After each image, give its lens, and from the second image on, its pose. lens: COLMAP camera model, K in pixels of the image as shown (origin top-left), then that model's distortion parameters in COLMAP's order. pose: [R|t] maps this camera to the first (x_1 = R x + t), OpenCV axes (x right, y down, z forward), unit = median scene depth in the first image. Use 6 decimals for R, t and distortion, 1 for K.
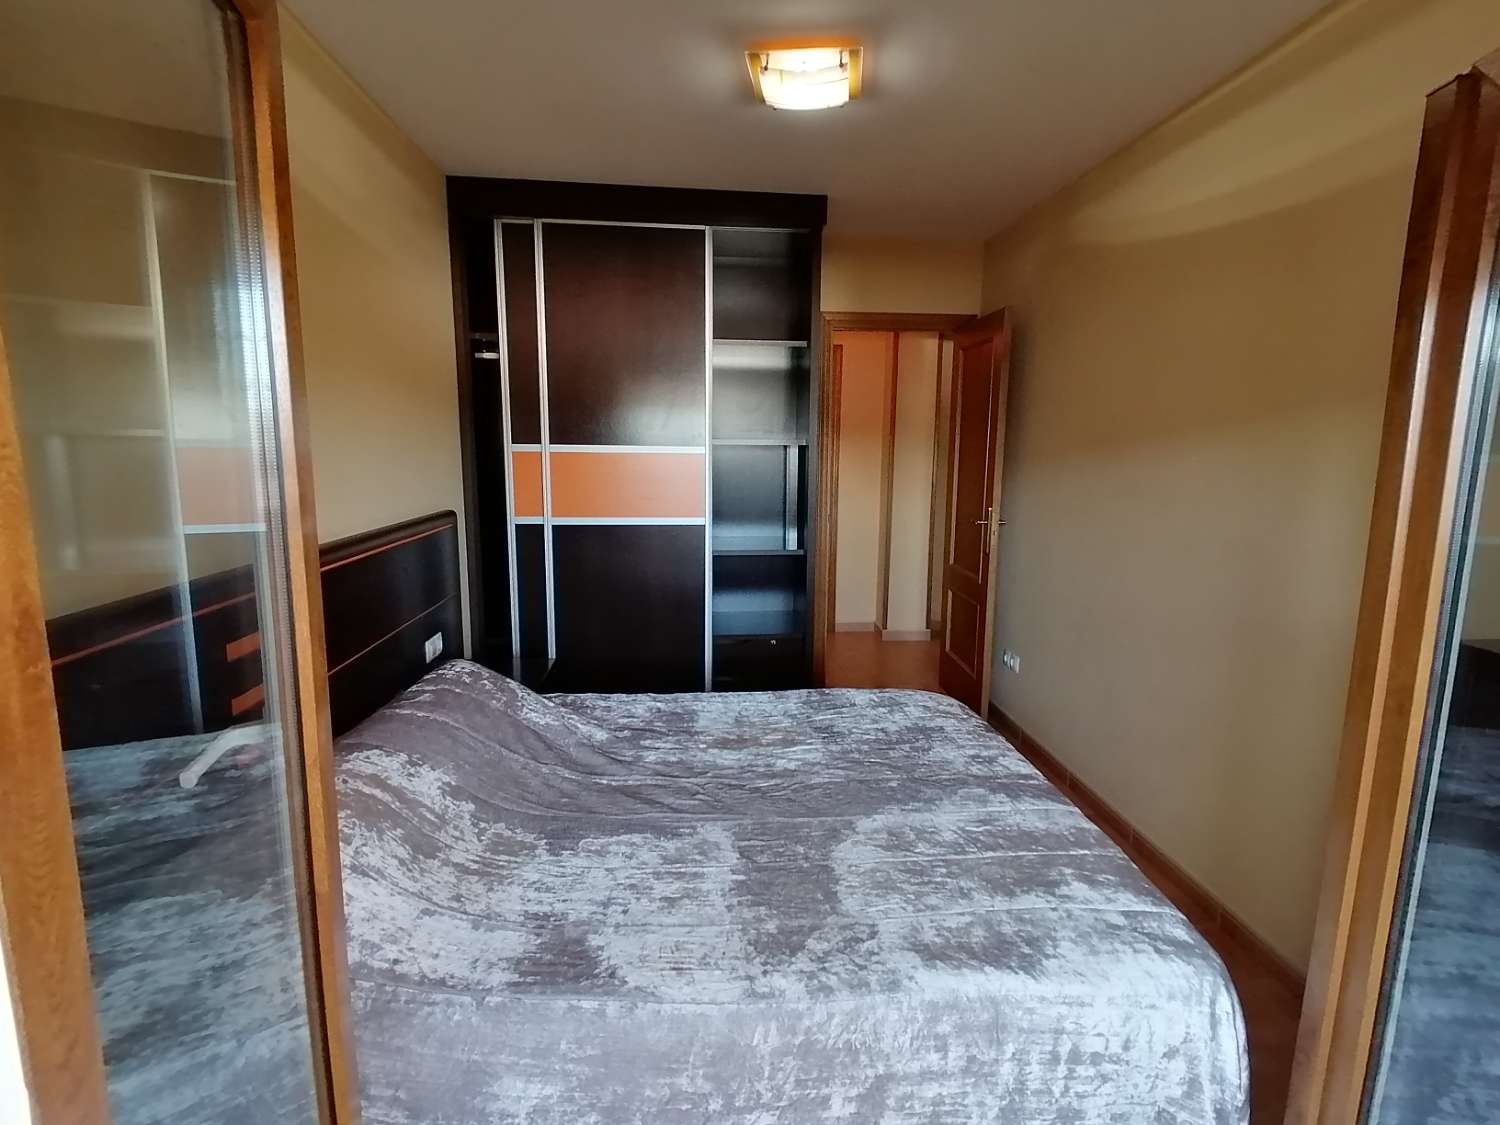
lens RADIAL K [[744.7, 0, 759.4], [0, 744.7, 561.6], [0, 0, 1]] dist [0.031579, -0.027933]
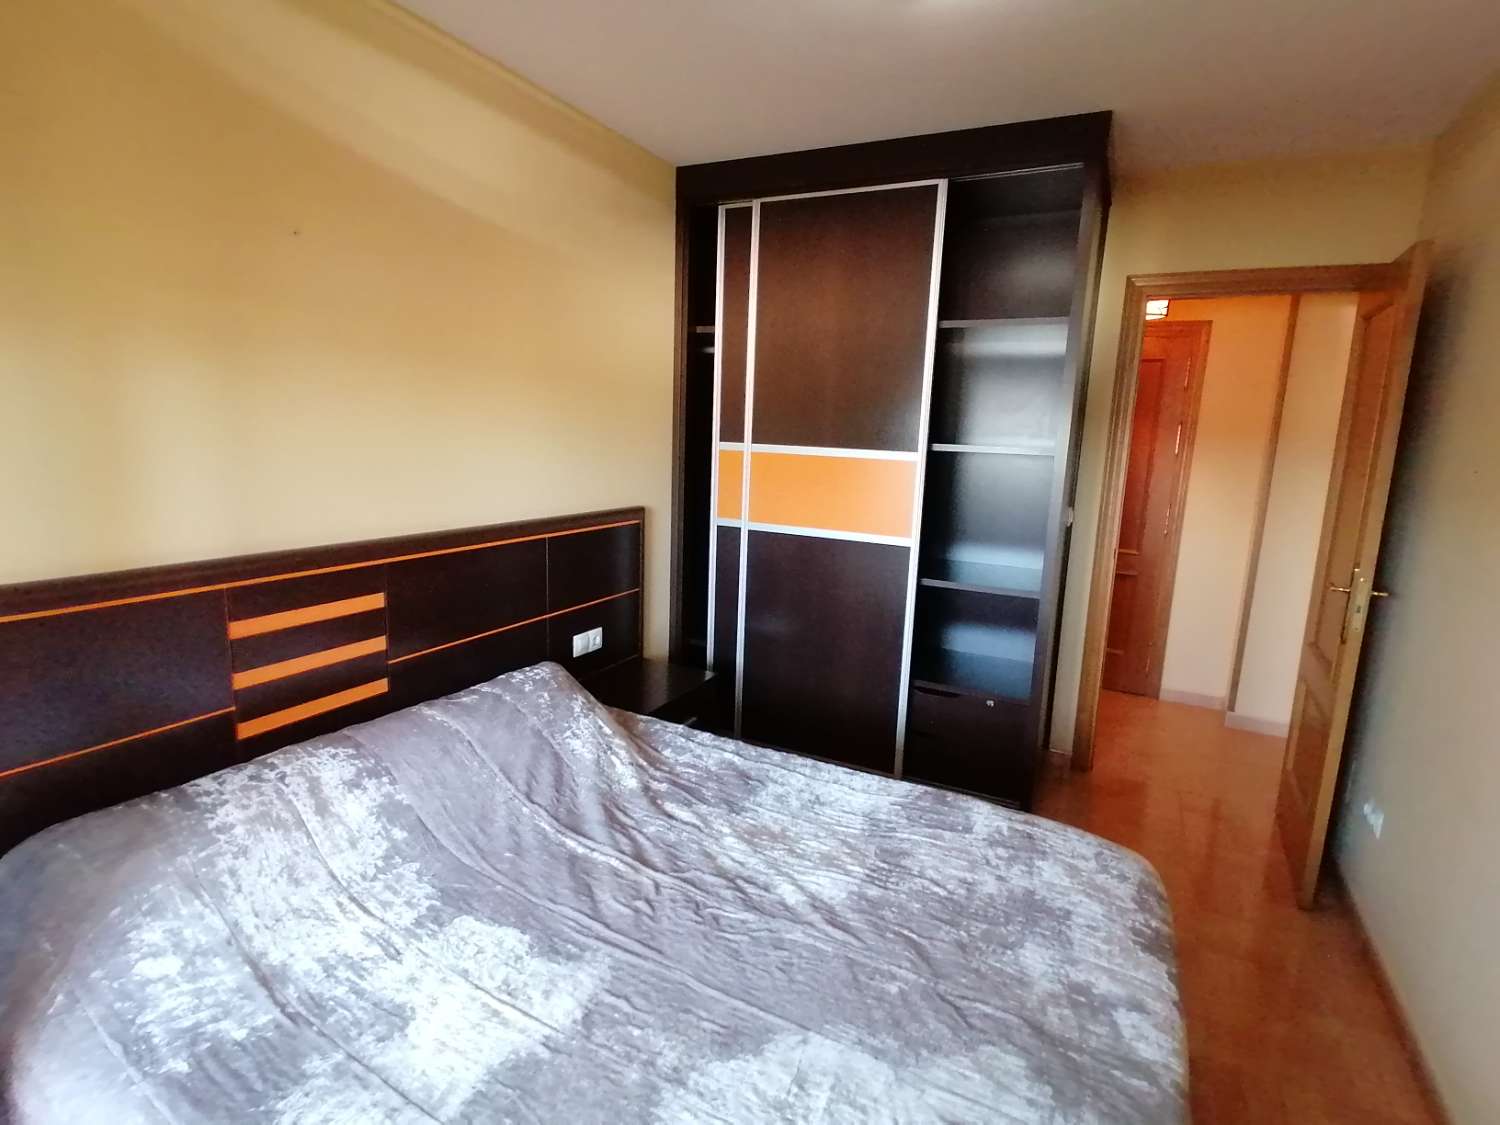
lens RADIAL K [[744.7, 0, 749.4], [0, 744.7, 553.7], [0, 0, 1]] dist [0.031579, -0.027933]
pose [[0.847760, 0.106637, -0.519550, 0.289943], [-0.109122, 0.993691, 0.025897, -0.060188], [0.519033, 0.034740, 0.854048, 0.290592]]
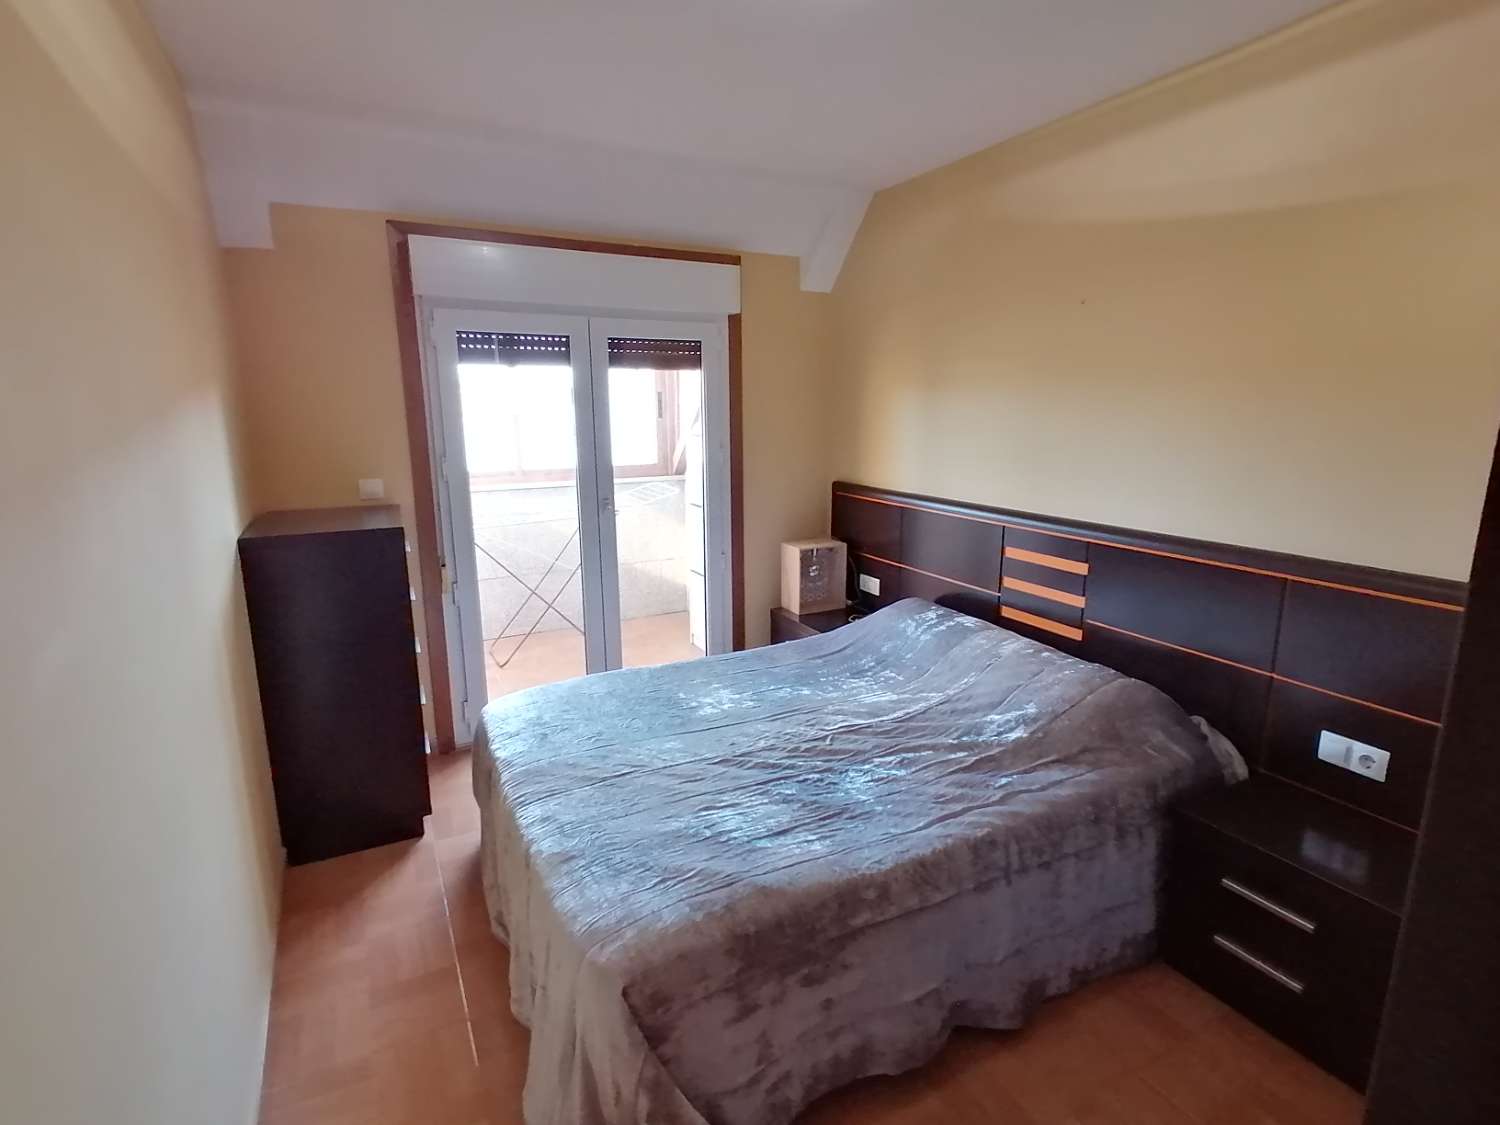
lens RADIAL K [[744.7, 0, 752.1], [0, 744.7, 562.9], [0, 0, 1]] dist [0.031579, -0.027933]
pose [[-0.921102, 0.076470, -0.381736, 0.363140], [-0.066040, 0.935621, 0.346775, -0.286207], [0.383678, 0.344625, -0.856752, 1.493861]]
